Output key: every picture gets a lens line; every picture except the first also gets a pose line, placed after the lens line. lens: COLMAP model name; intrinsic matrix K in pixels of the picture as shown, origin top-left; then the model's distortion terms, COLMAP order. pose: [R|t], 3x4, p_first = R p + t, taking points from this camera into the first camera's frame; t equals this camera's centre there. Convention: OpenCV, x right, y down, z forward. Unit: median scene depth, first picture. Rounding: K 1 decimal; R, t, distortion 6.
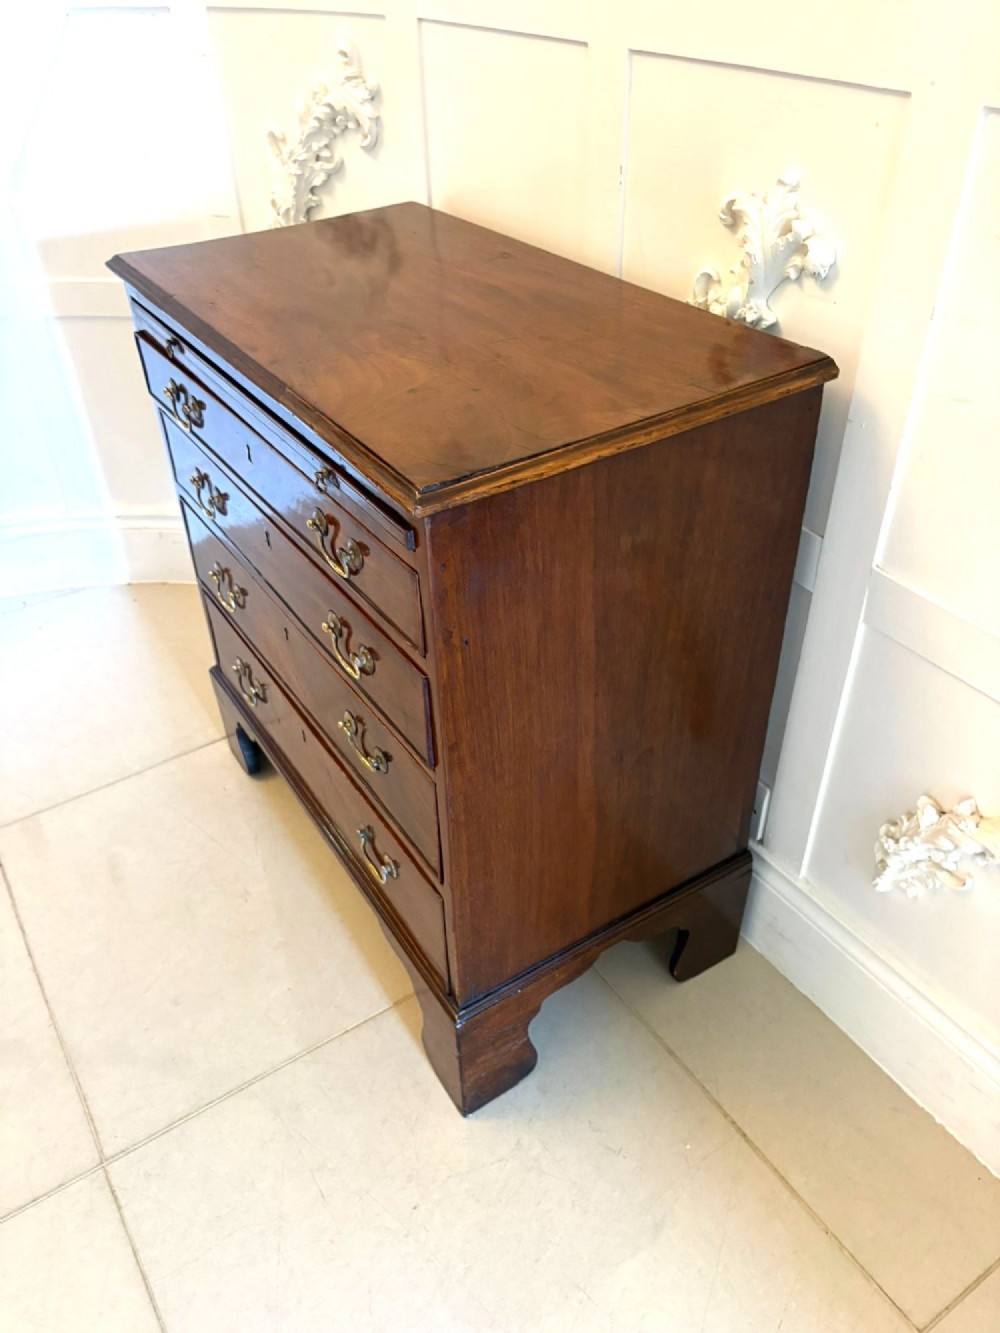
lens RADIAL K [[1025.8, 0, 492.2], [0, 1025.8, 670.2], [0, 0, 1]] dist [0.013567, -0.006829]
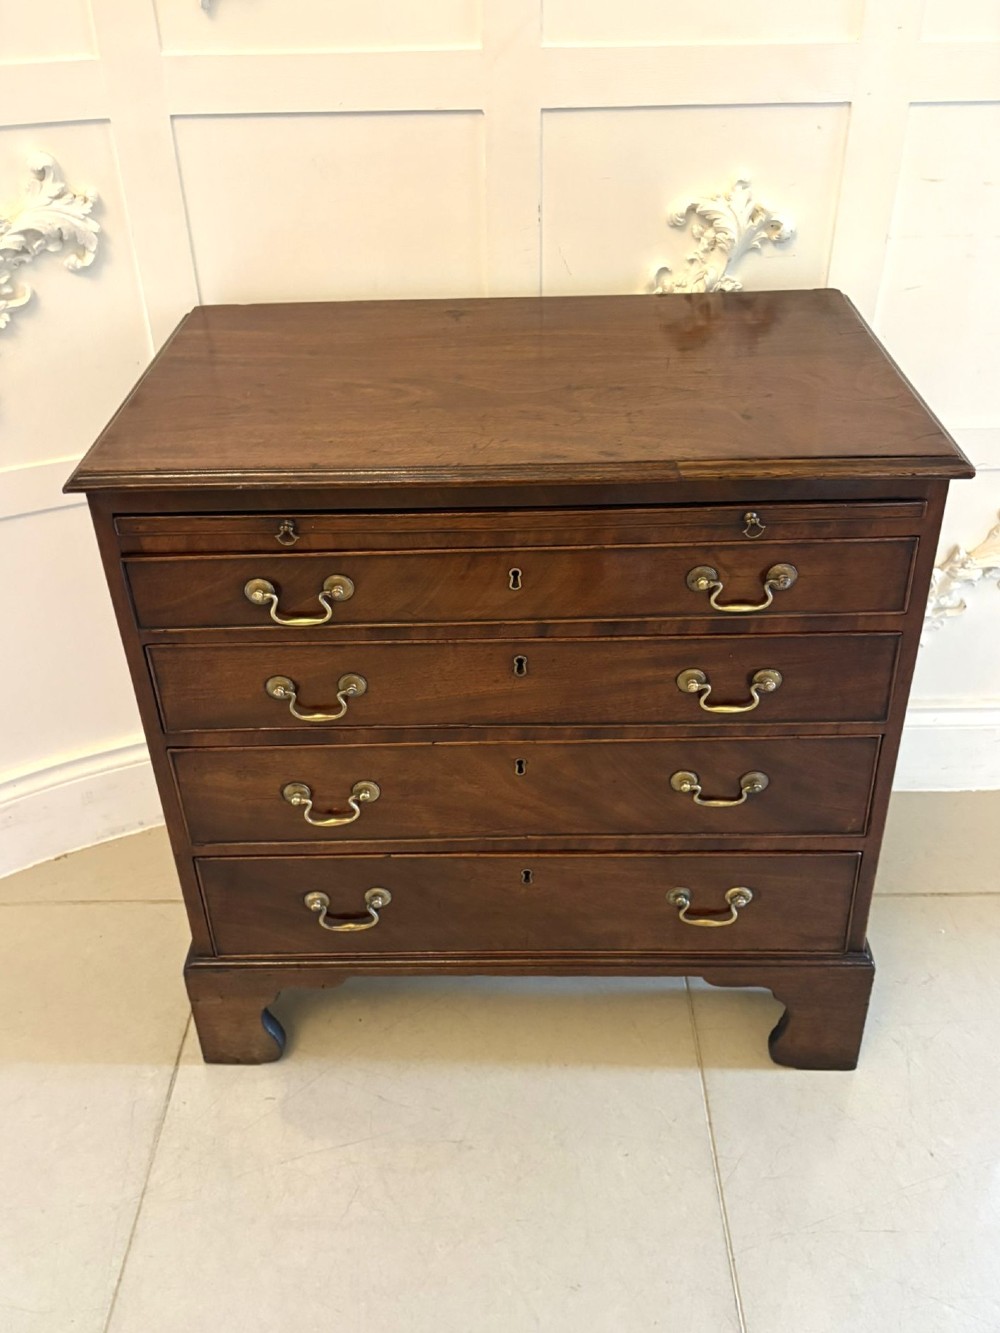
lens RADIAL K [[1114.4, 0, 501.0], [0, 1114.4, 496.7], [0, 0, 1]] dist [0.004408, 0.008267]
pose [[0.546748, -0.397167, 0.737106, -0.828838], [0.513893, 0.854202, 0.079082, -0.318899], [-0.661046, 0.335556, 0.671134, 0.317857]]
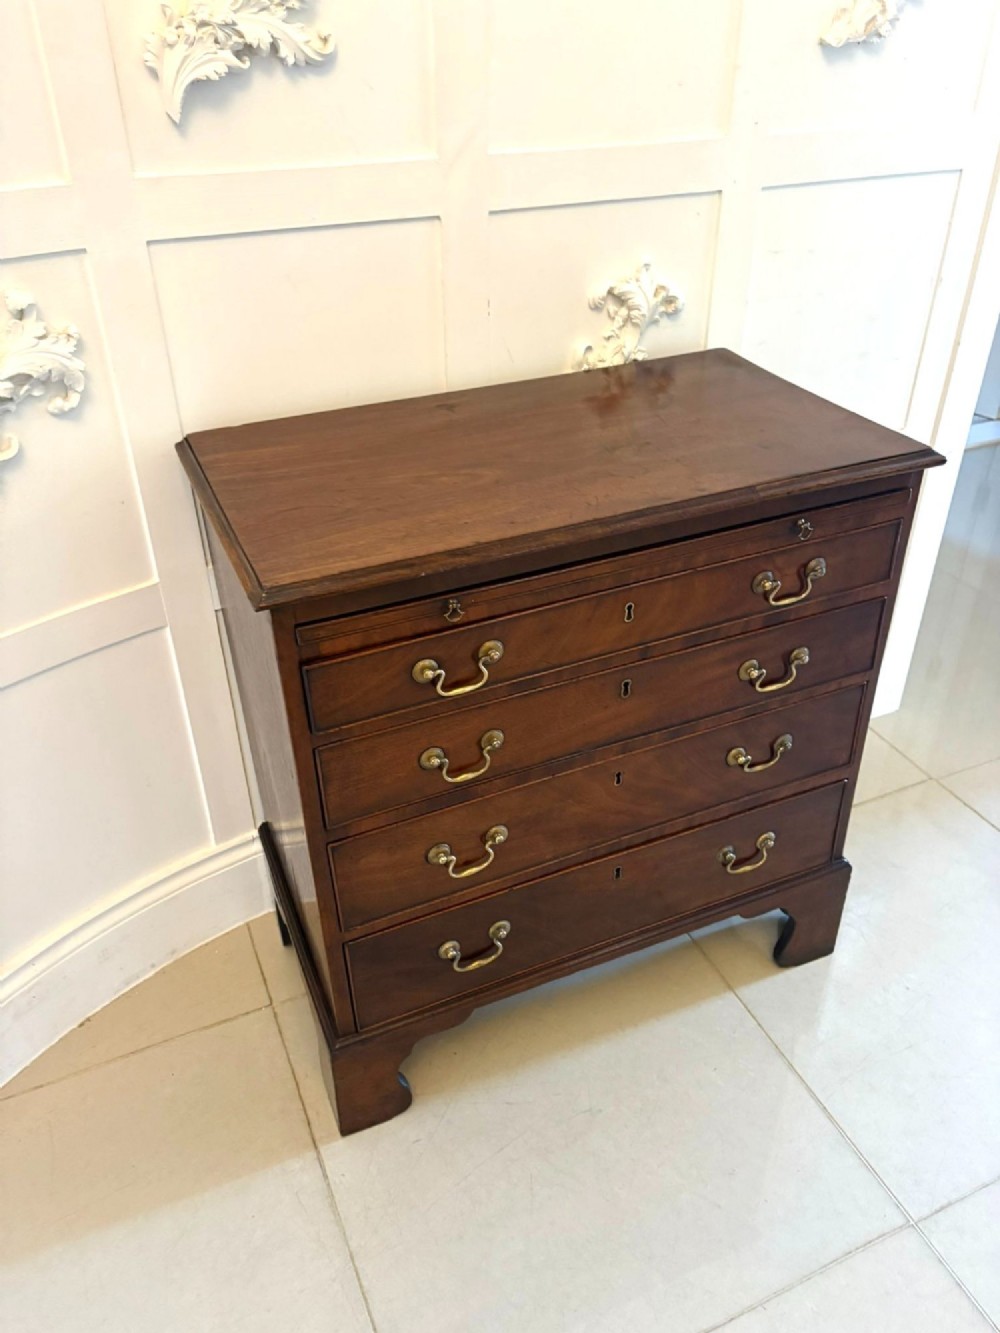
lens RADIAL K [[1025.8, 0, 500.8], [0, 1025.8, 661.5], [0, 0, 1]] dist [0.013567, -0.006829]
pose [[0.158558, -0.517768, 0.840699, -1.036347], [0.606727, 0.722834, 0.330747, -0.537276], [-0.778936, 0.457633, 0.428755, 0.621443]]
